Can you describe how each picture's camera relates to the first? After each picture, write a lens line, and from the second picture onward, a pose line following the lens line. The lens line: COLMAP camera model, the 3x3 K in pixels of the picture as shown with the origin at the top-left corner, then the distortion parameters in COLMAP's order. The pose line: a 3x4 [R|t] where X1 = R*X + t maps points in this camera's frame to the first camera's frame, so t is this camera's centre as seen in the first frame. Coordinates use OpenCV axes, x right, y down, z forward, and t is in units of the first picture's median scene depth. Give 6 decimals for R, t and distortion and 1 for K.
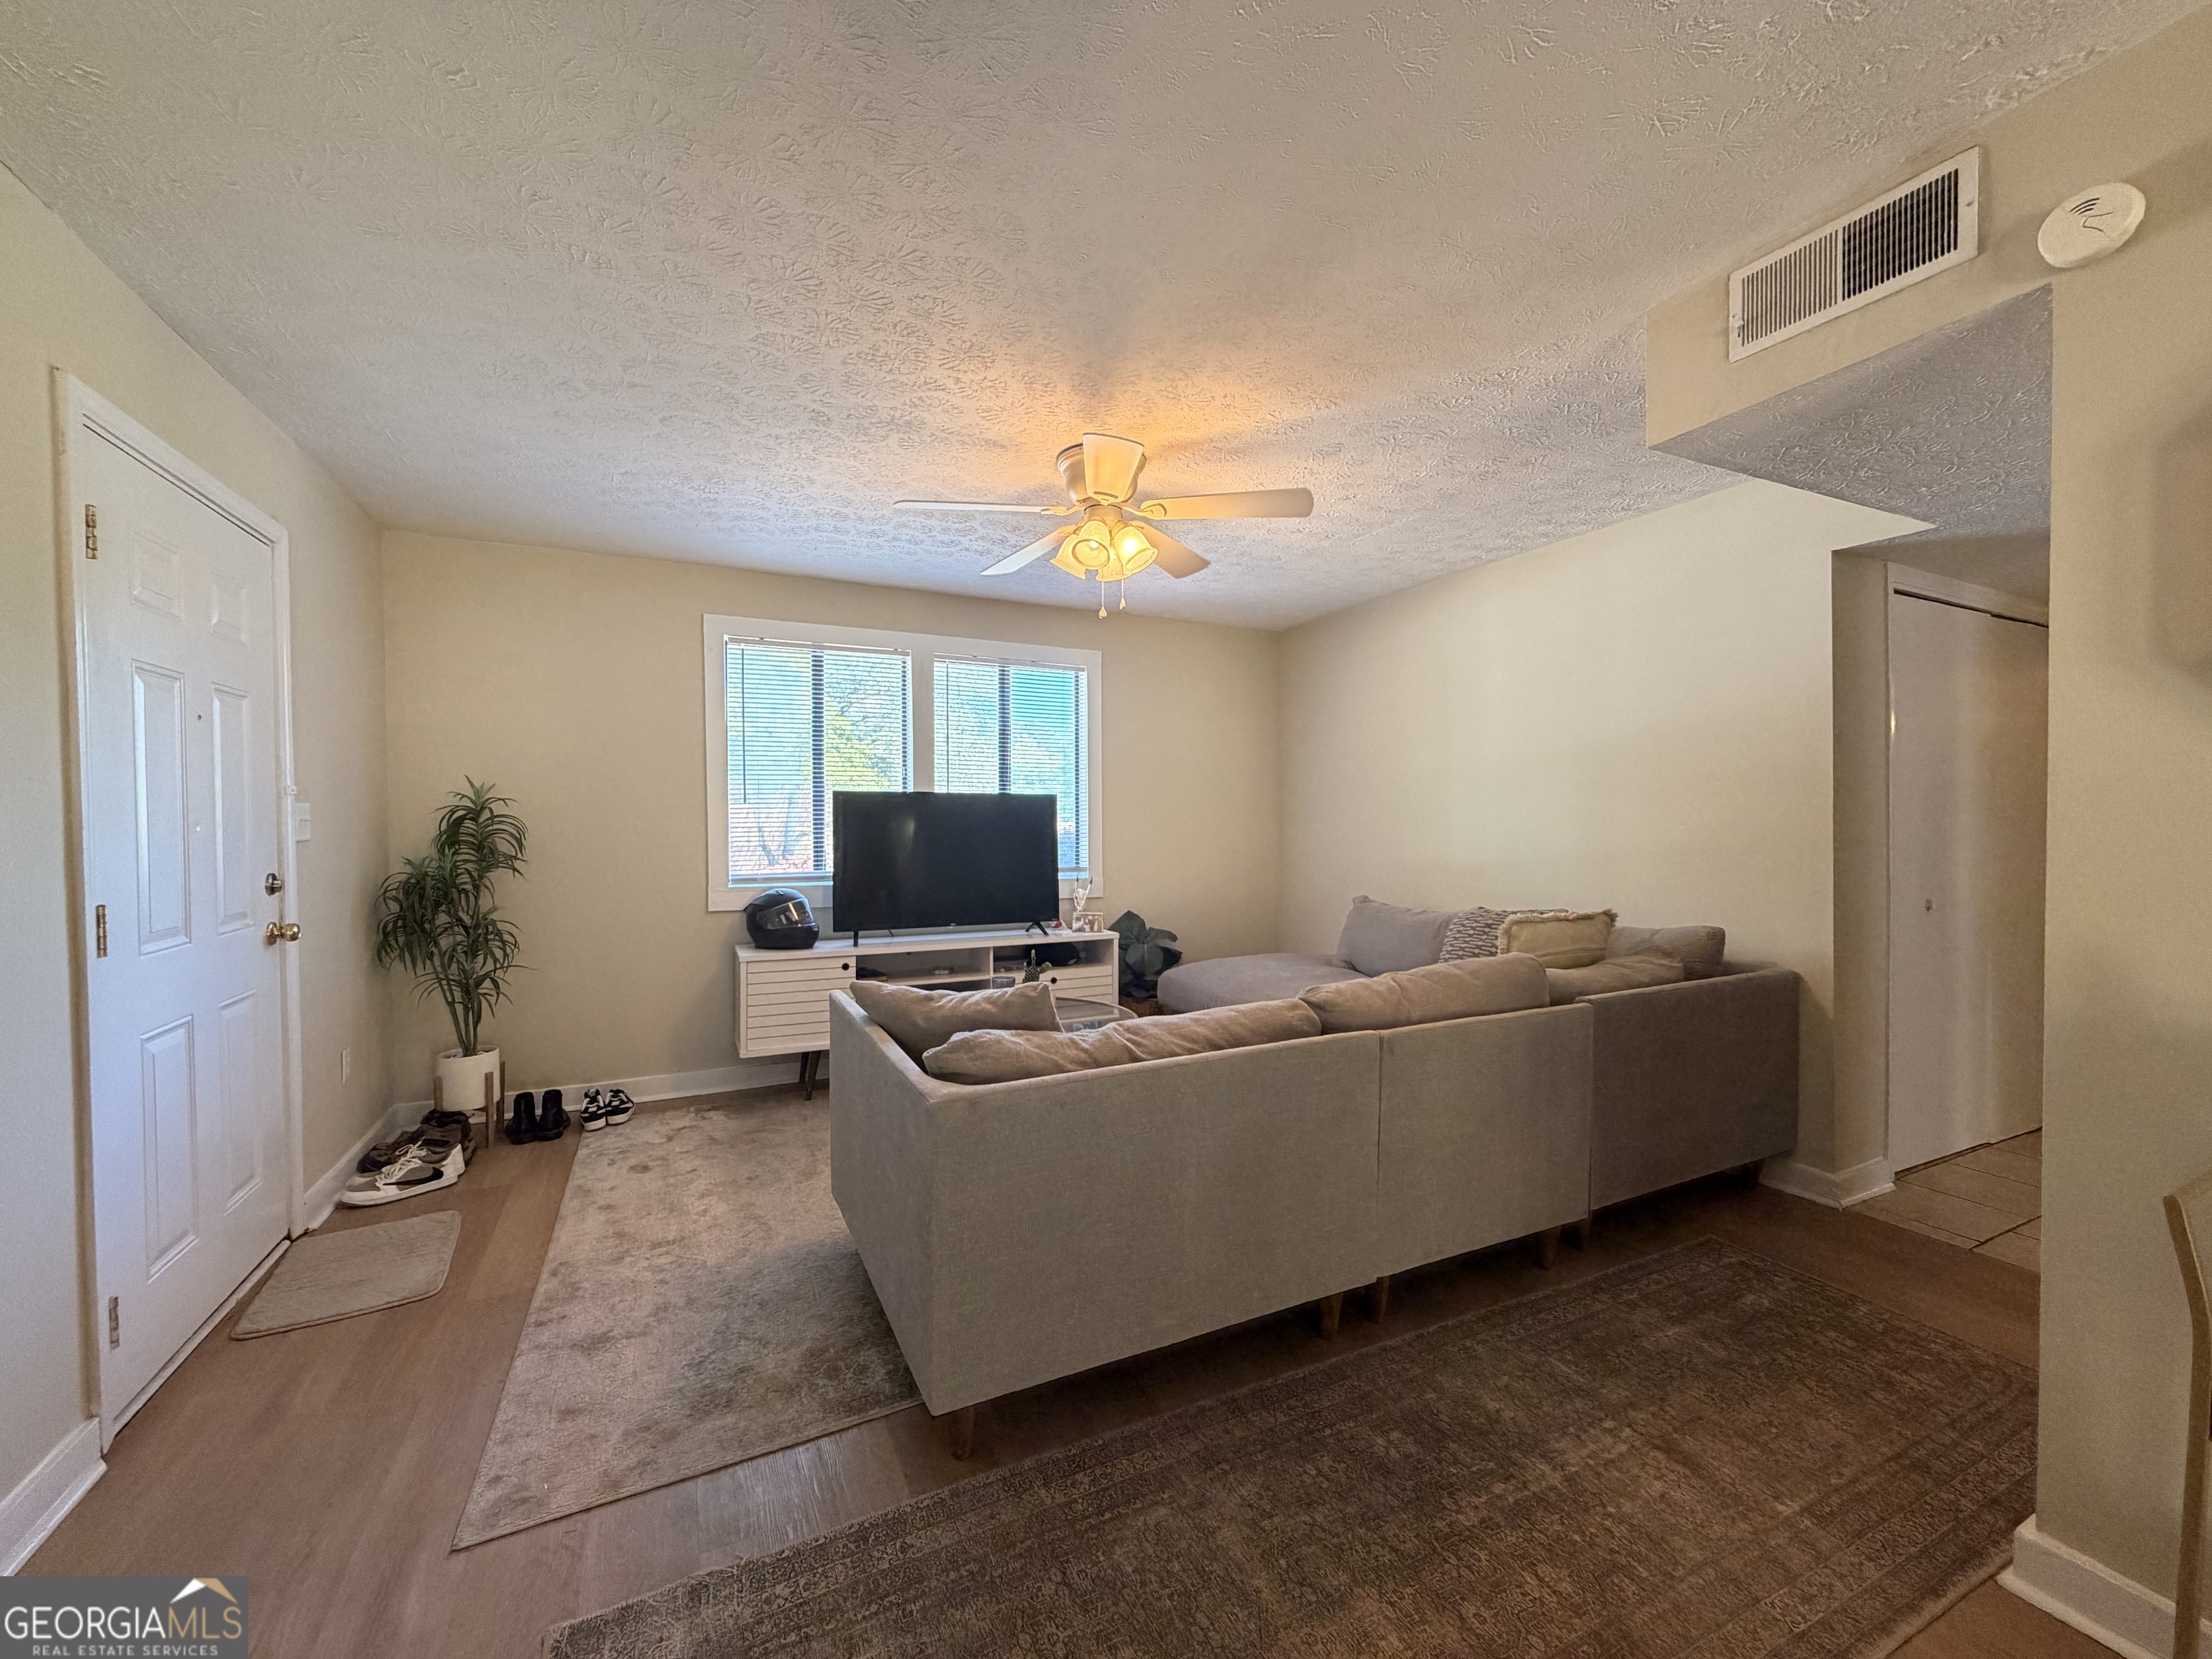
lens RADIAL K [[881.4, 0, 1099.9], [0, 881.4, 829.5], [0, 0, 1]] dist [-0.002927, 0.001231]
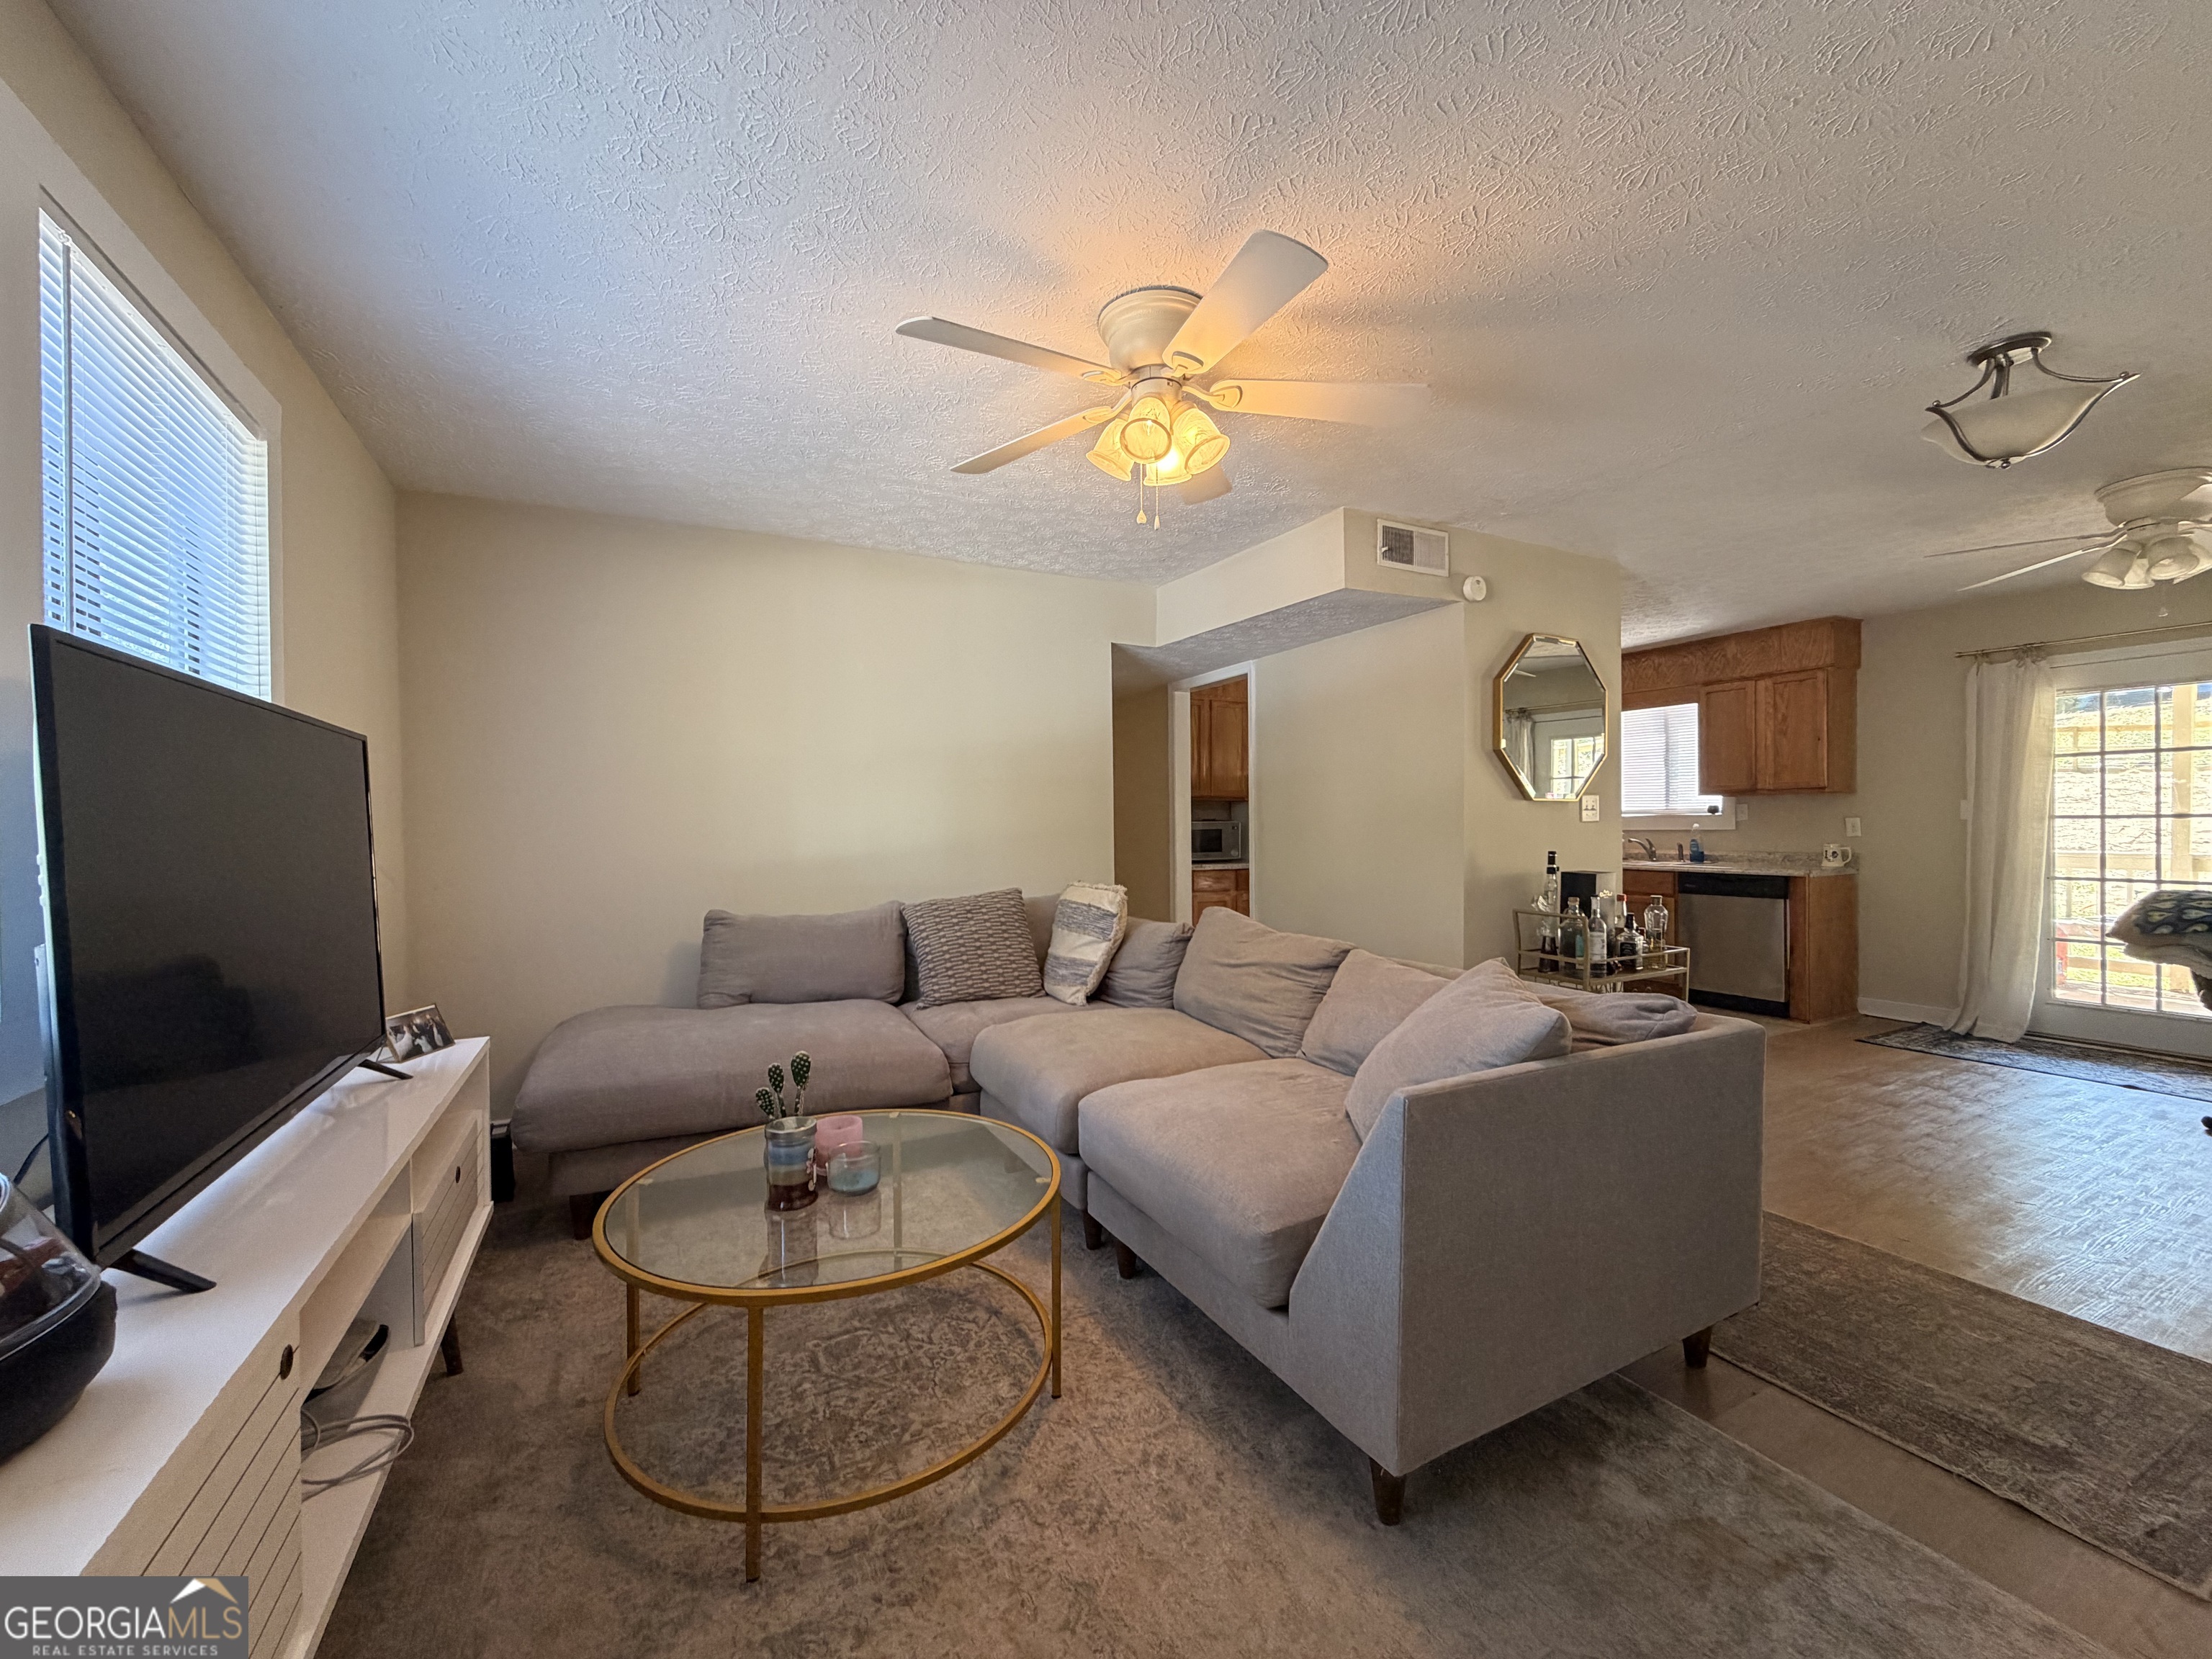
lens RADIAL K [[881.4, 0, 1102.4], [0, 881.4, 827.8], [0, 0, 1]] dist [-0.002927, 0.001231]
pose [[-0.033047, -0.001673, 0.999452, -0.739212], [0.020204, 0.999793, 0.002341, 0.012750], [-0.999250, 0.020271, -0.033006, 1.061167]]
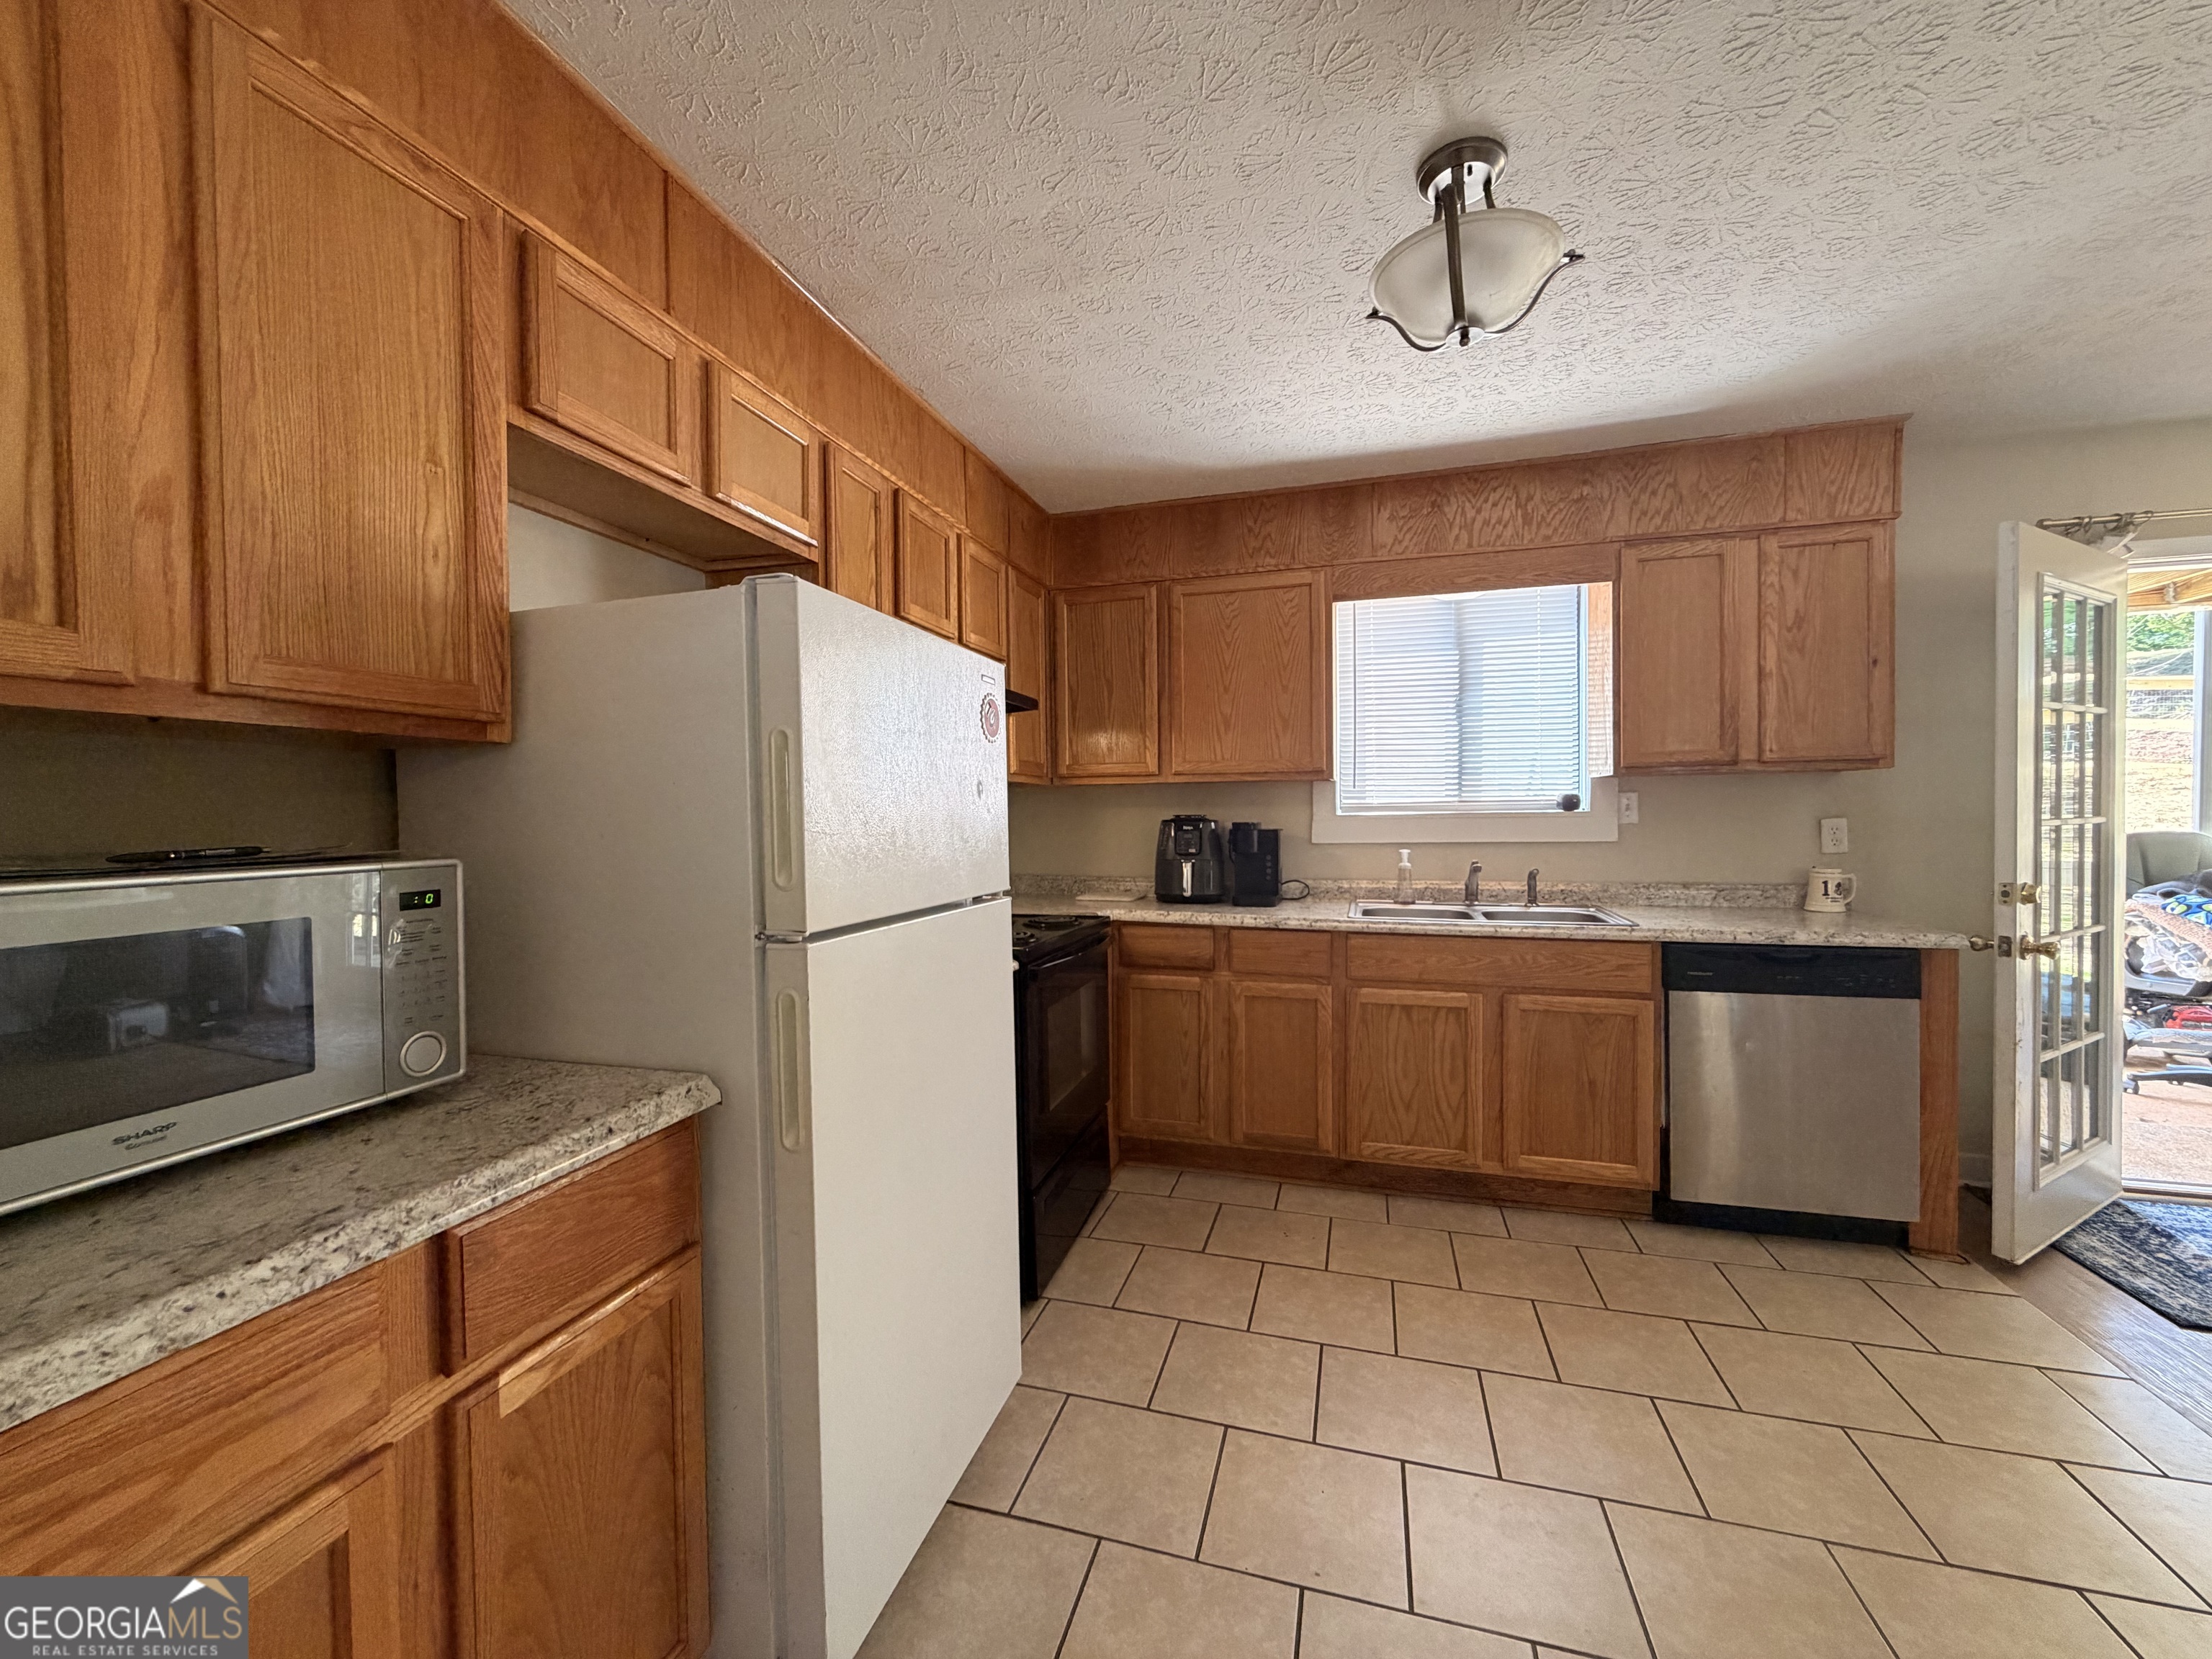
lens RADIAL K [[881.4, 0, 1099.4], [0, 881.4, 827.7], [0, 0, 1]] dist [-0.002927, 0.001231]
pose [[-0.738911, -0.003293, 0.673795, 1.043183], [0.021763, 0.999350, 0.028750, -0.009997], [-0.673452, 0.035907, -0.738358, 0.728382]]
